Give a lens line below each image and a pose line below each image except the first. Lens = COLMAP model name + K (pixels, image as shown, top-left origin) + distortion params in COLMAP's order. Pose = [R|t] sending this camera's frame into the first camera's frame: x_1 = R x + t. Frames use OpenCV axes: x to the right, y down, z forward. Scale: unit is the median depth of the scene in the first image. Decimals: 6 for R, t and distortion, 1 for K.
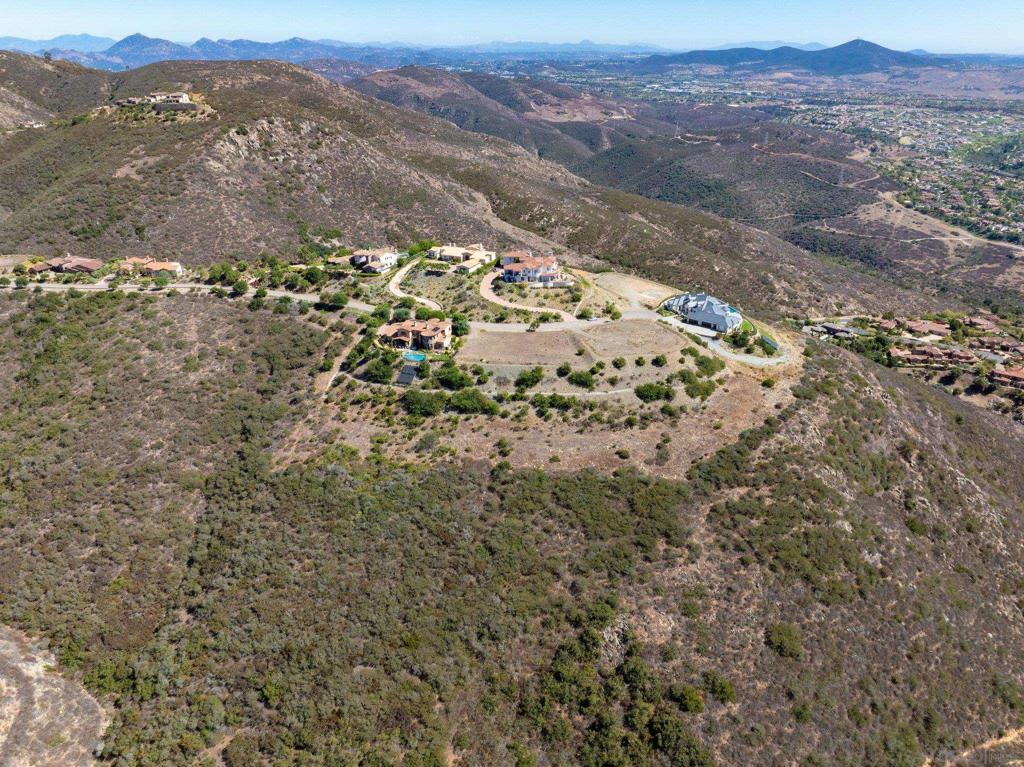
lens RADIAL K [[719.7, 0, 514.7], [0, 719.7, 379.0], [0, 0, 1]] dist [-0.050222, 0.021570]
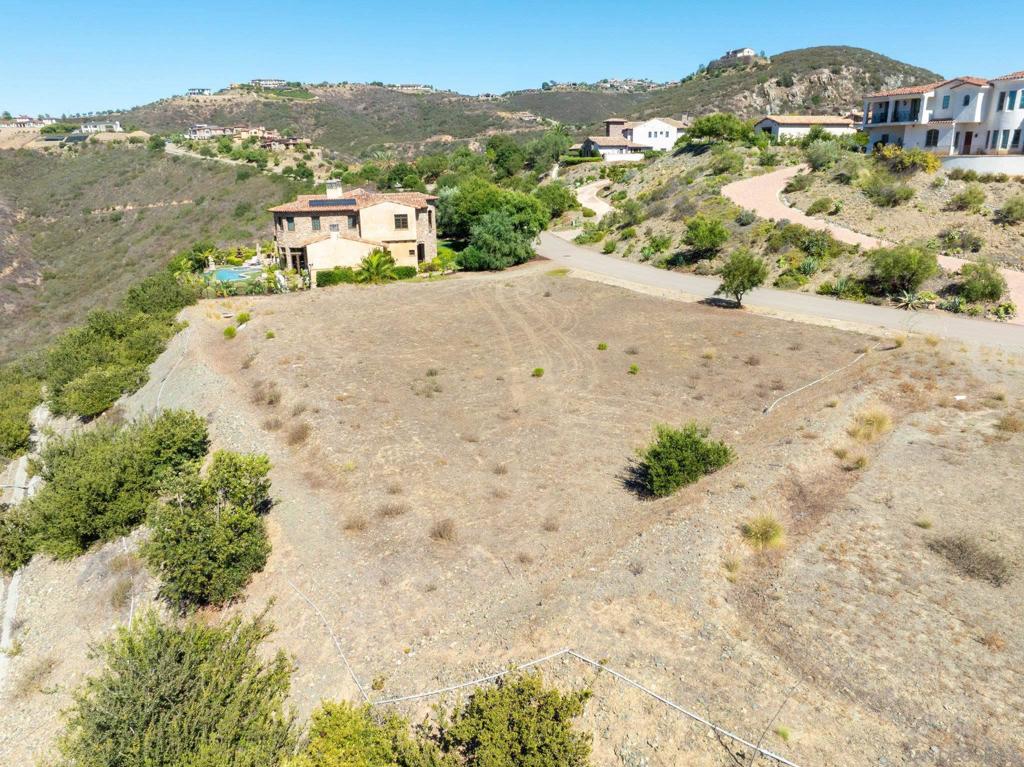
lens RADIAL K [[719.7, 0, 517.7], [0, 719.7, 383.3], [0, 0, 1]] dist [-0.050222, 0.021570]
pose [[0.583597, 0.245881, -0.773923, 0.139638], [-0.332112, 0.941975, 0.048834, -0.042771], [0.741023, 0.228530, 0.631394, 0.898008]]
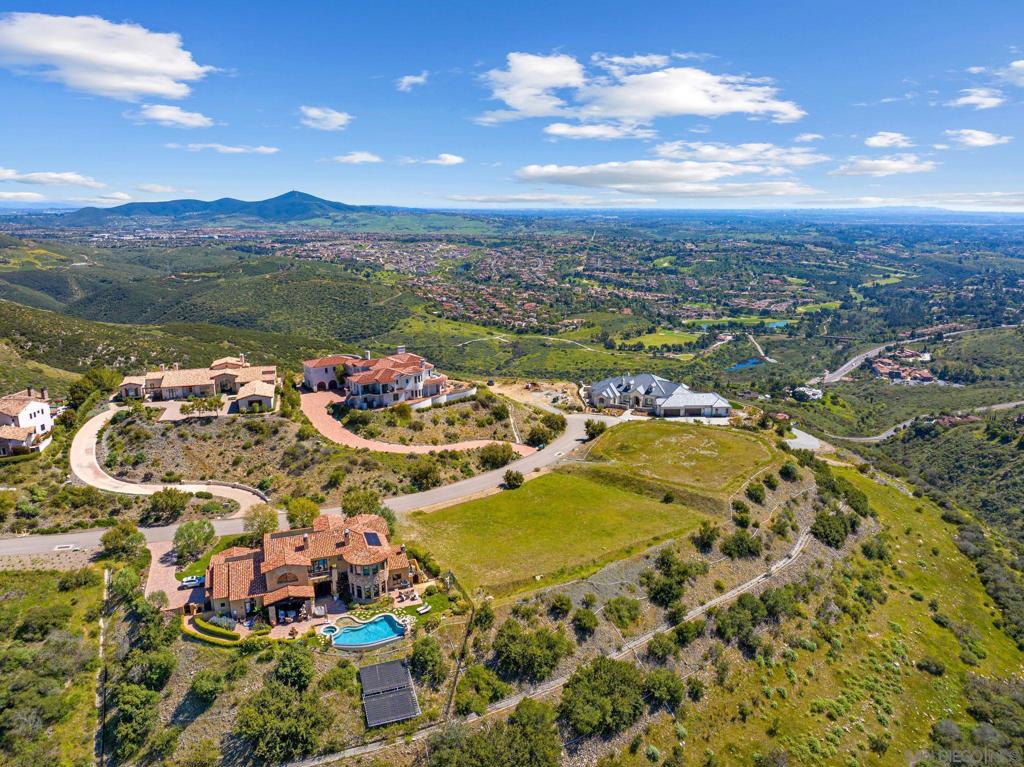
lens RADIAL K [[719.1, 0, 517.9], [0, 719.1, 378.7], [0, 0, 1]] dist [-0.027401, -0.017195]
pose [[0.748174, -0.149051, 0.646544, -0.280869], [0.273346, 0.957148, -0.095657, -0.091939], [-0.604580, 0.248298, 0.756856, 0.647666]]
